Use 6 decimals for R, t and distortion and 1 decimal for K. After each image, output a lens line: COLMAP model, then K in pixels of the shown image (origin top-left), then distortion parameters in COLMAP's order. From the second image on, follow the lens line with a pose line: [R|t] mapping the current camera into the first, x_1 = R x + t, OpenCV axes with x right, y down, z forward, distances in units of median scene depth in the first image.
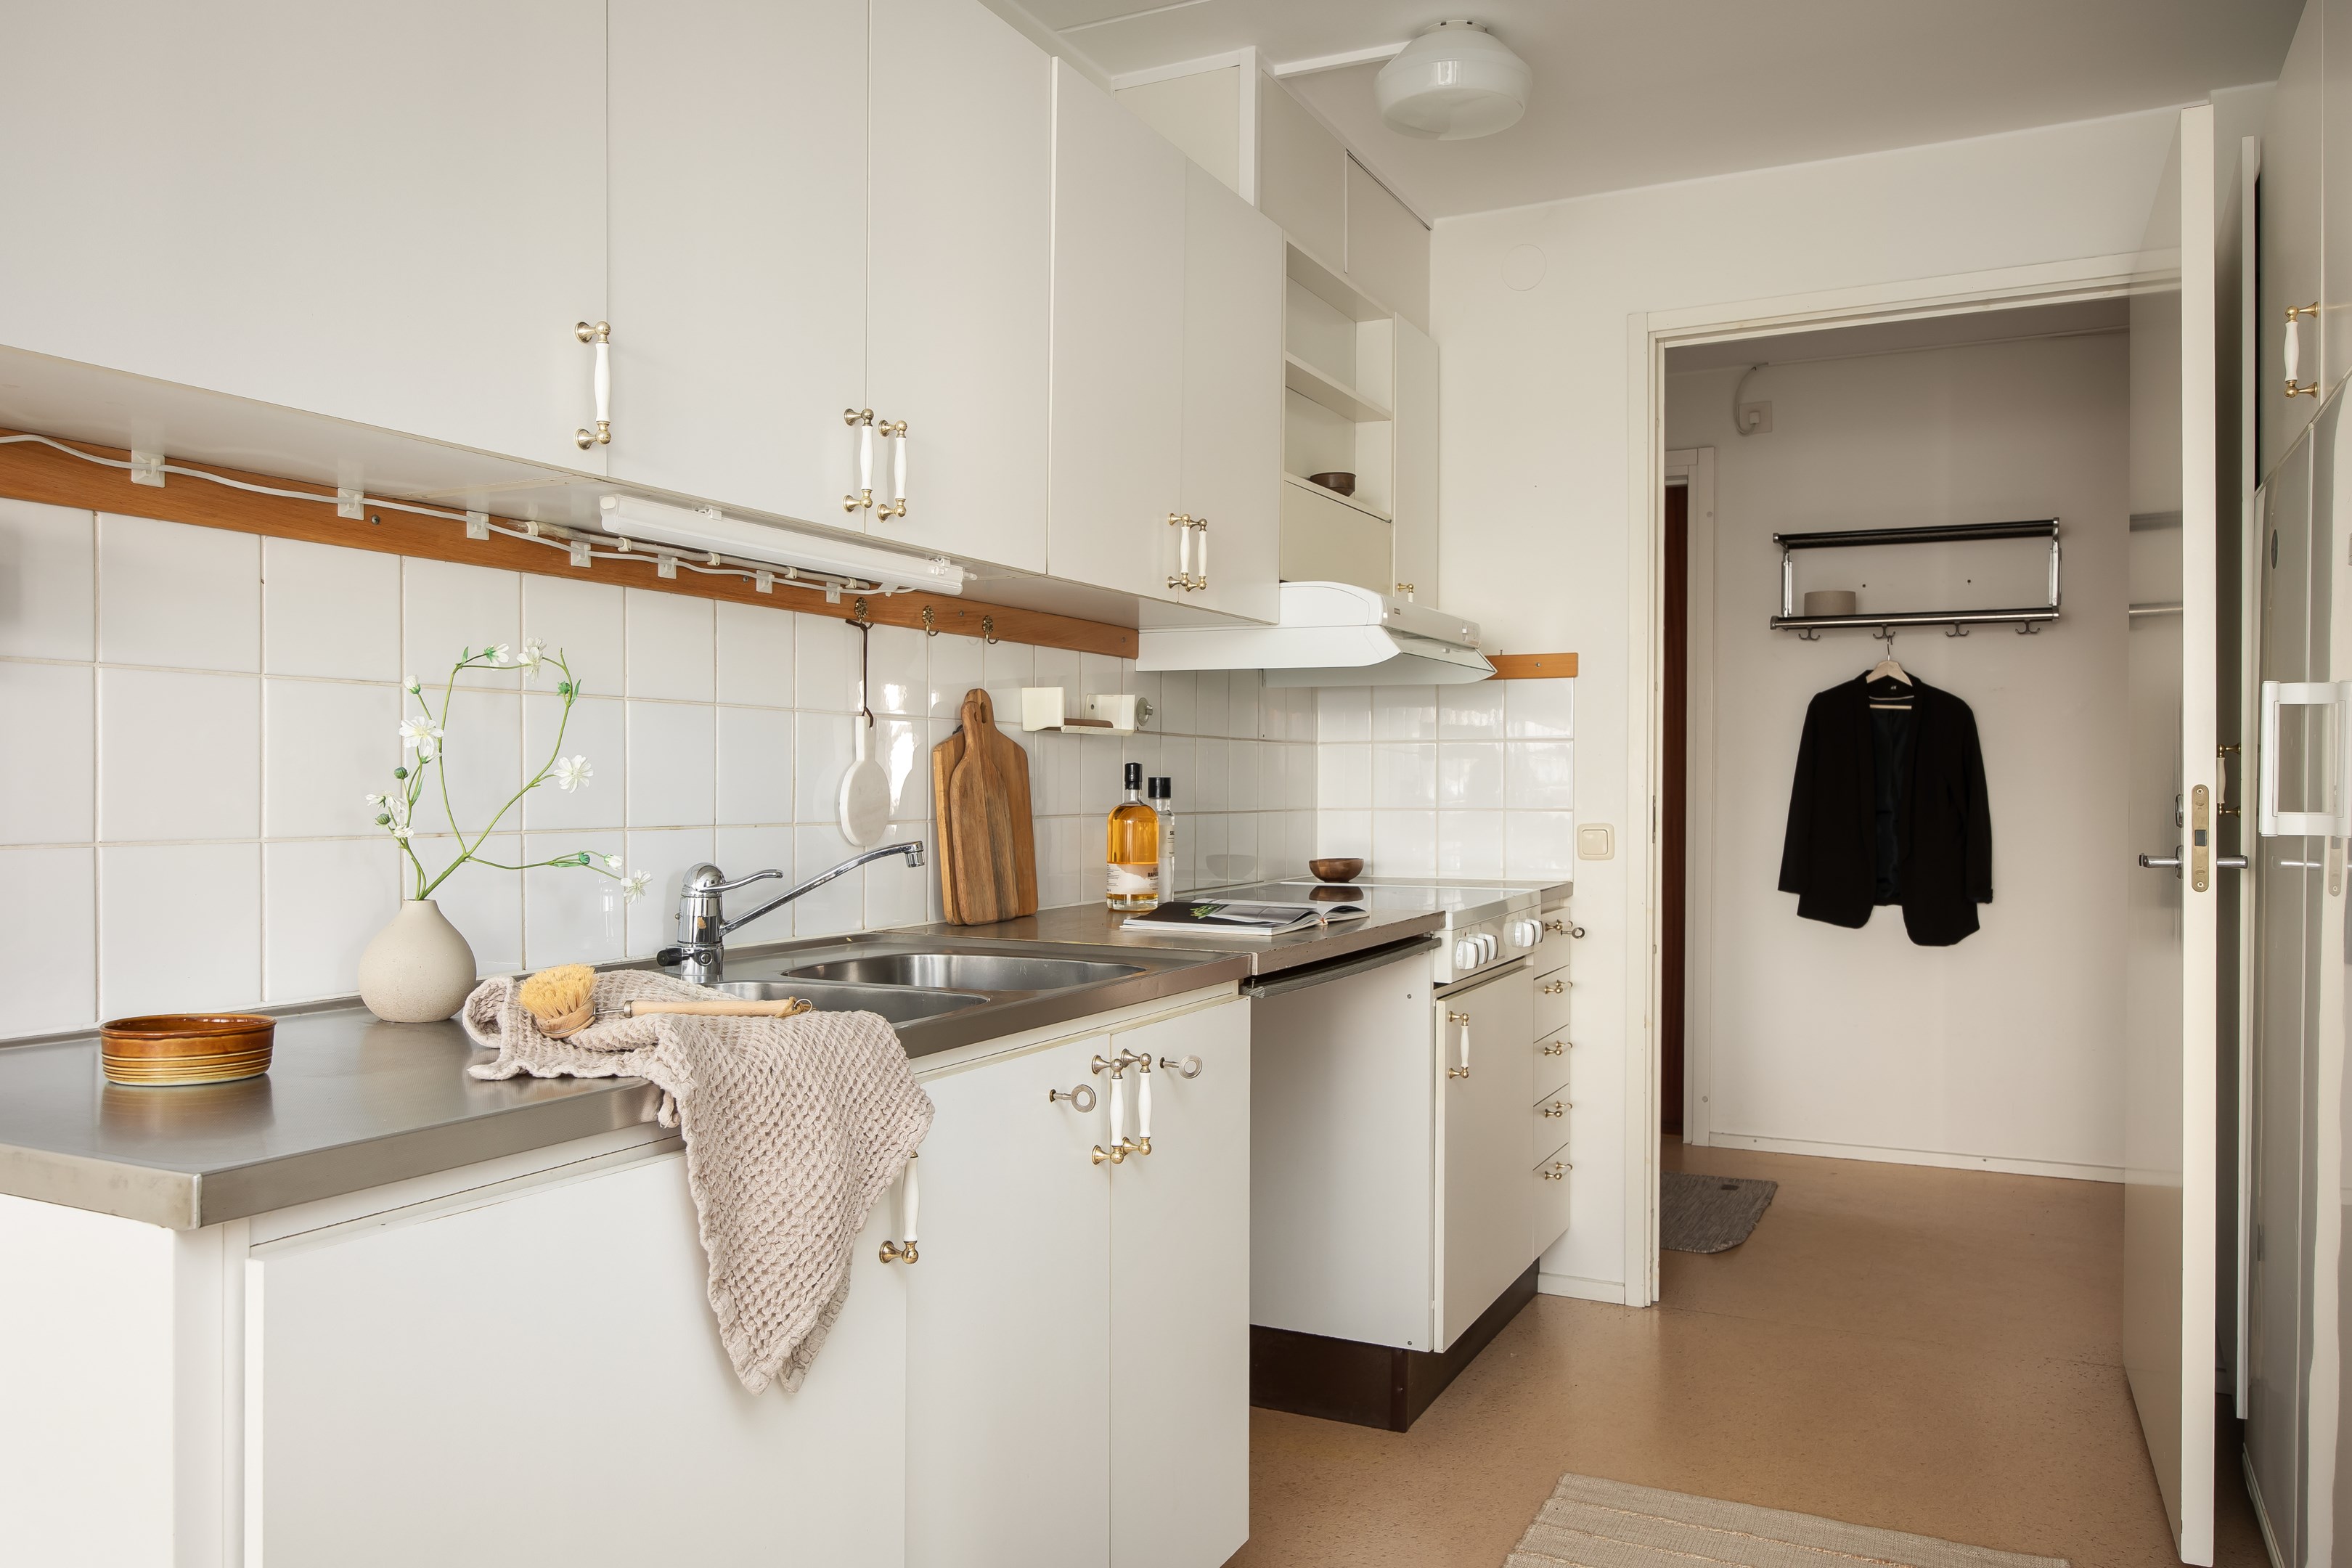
lens RADIAL K [[1593.6, 0, 1170.8], [0, 1593.6, 793.8], [0, 0, 1]] dist [-0.000357, -0.007630]
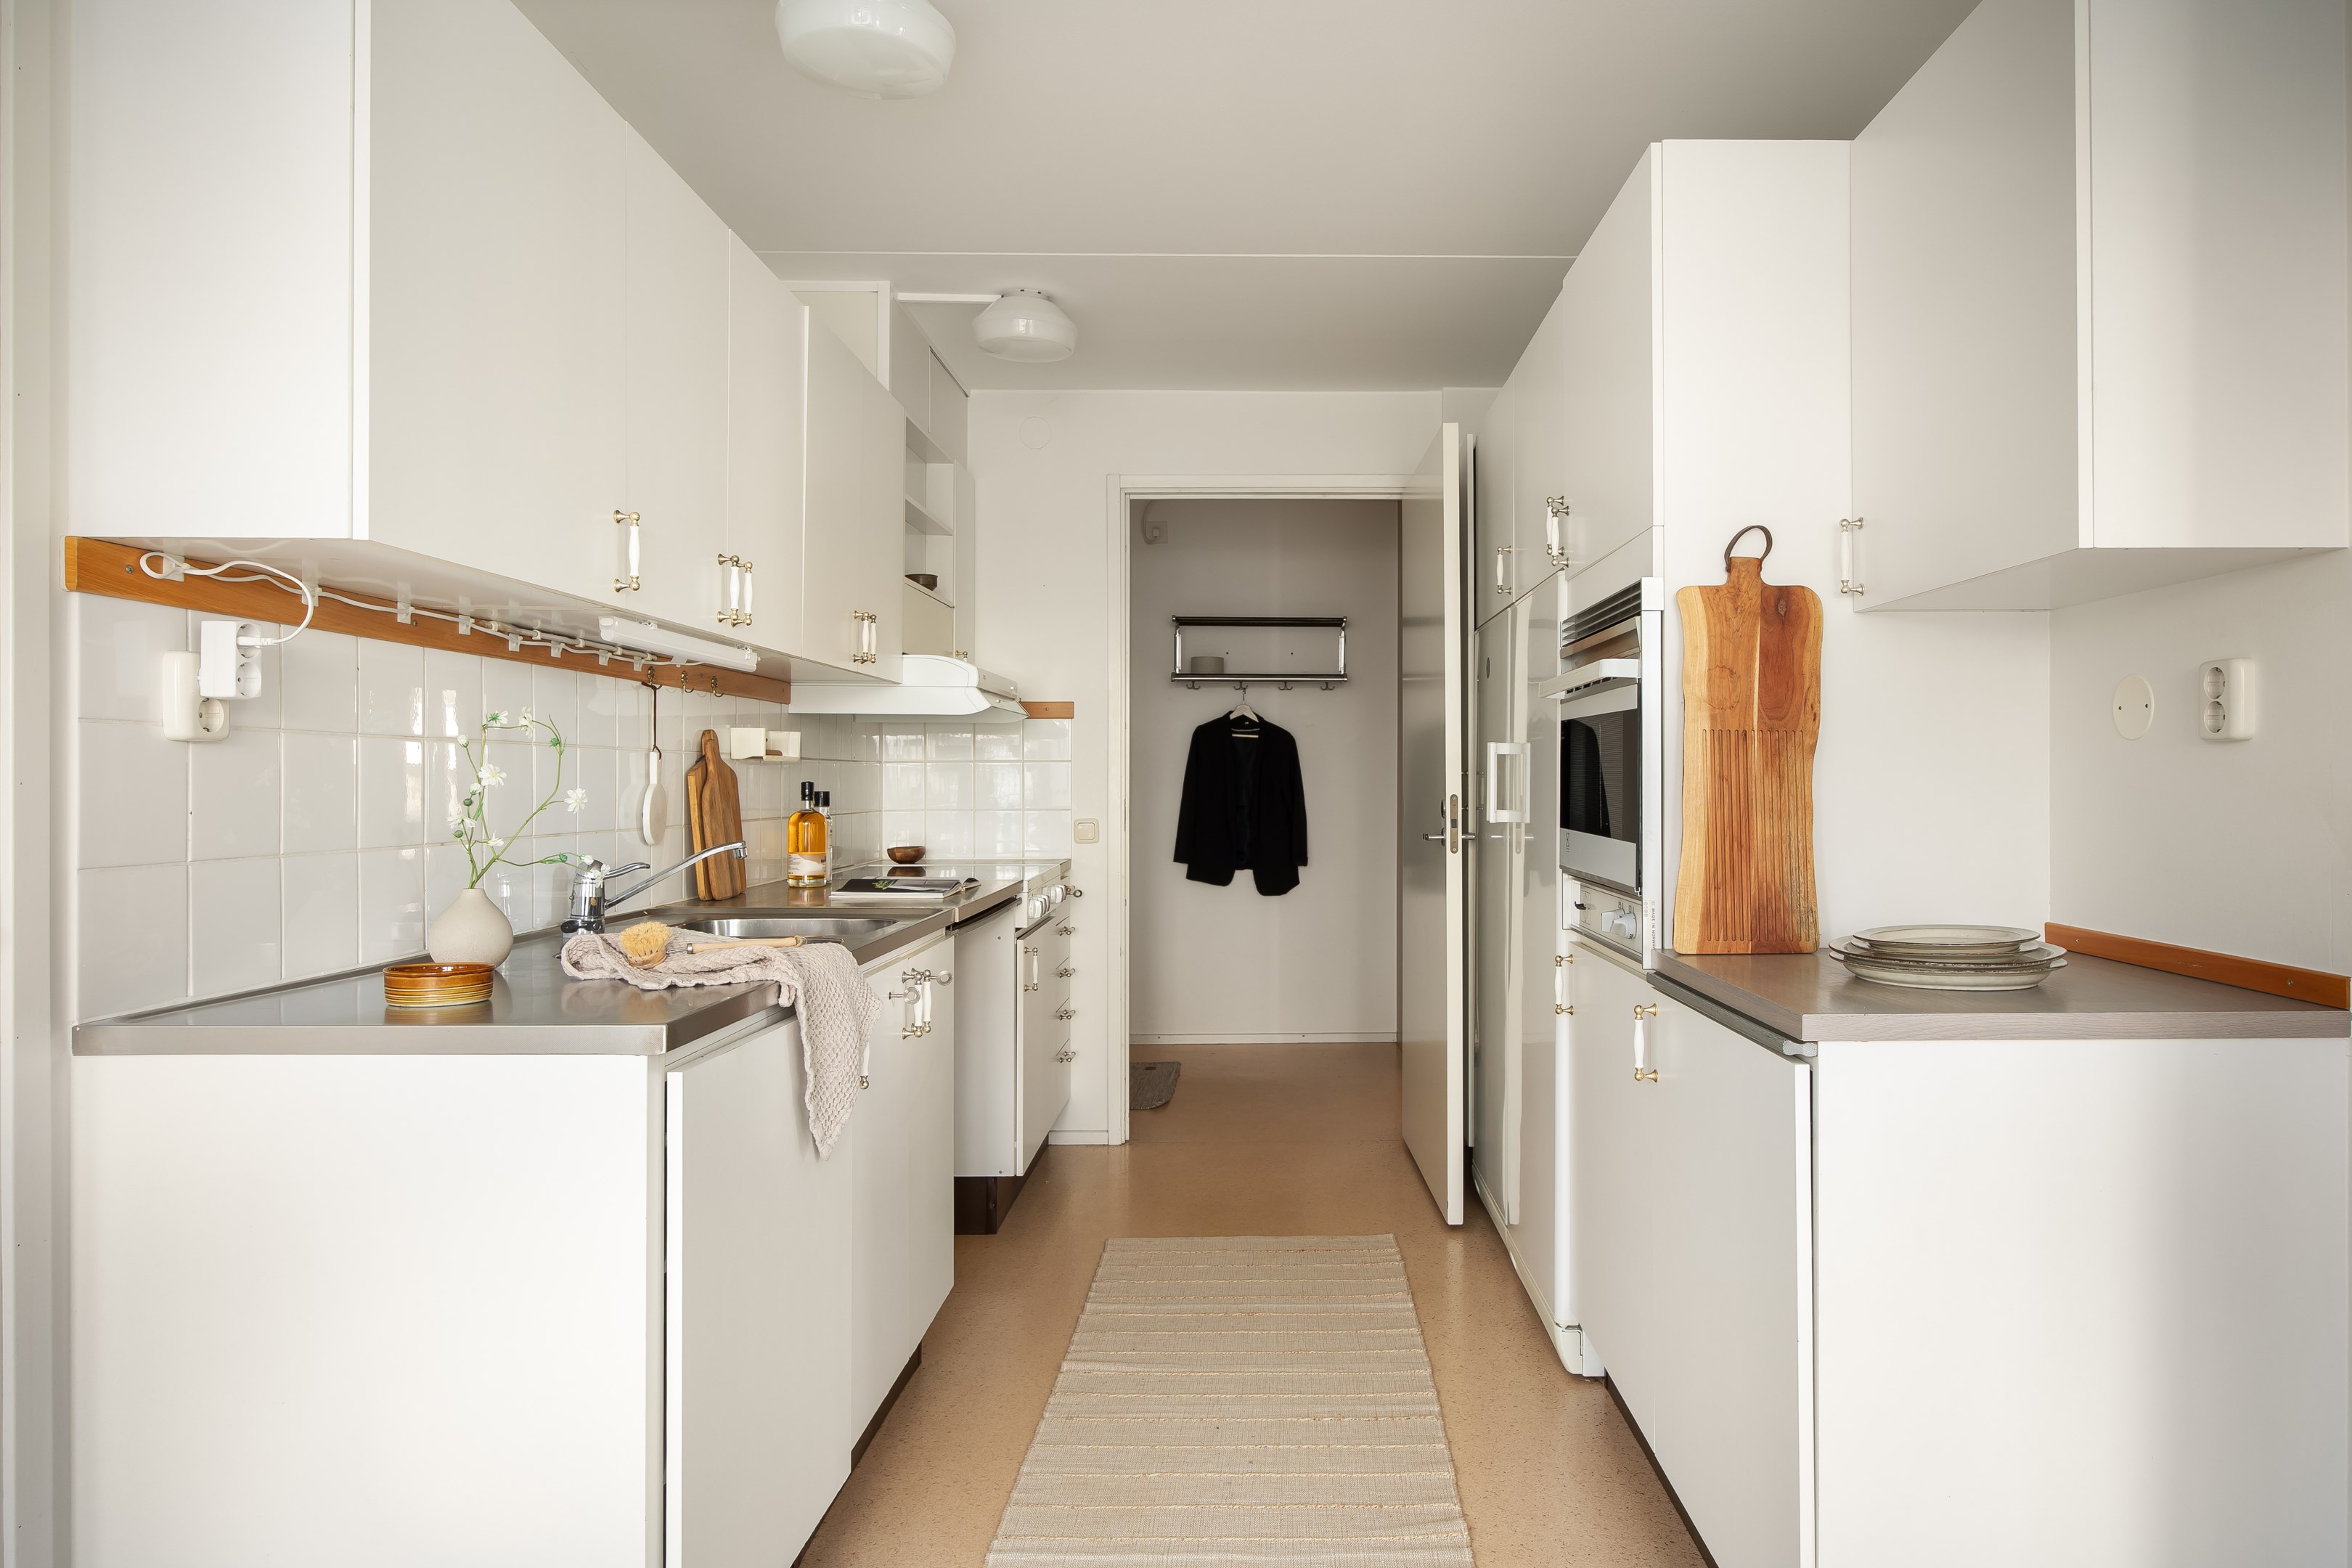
lens RADIAL K [[1364.4, 0, 1187.2], [0, 1364.4, 784.1], [0, 0, 1]] dist [0.002175, 0.000918]
pose [[0.908462, -0.004398, 0.417944, -0.220754], [0.005836, 0.999981, -0.002163, -0.012599], [-0.417927, 0.004404, 0.908470, -0.227371]]
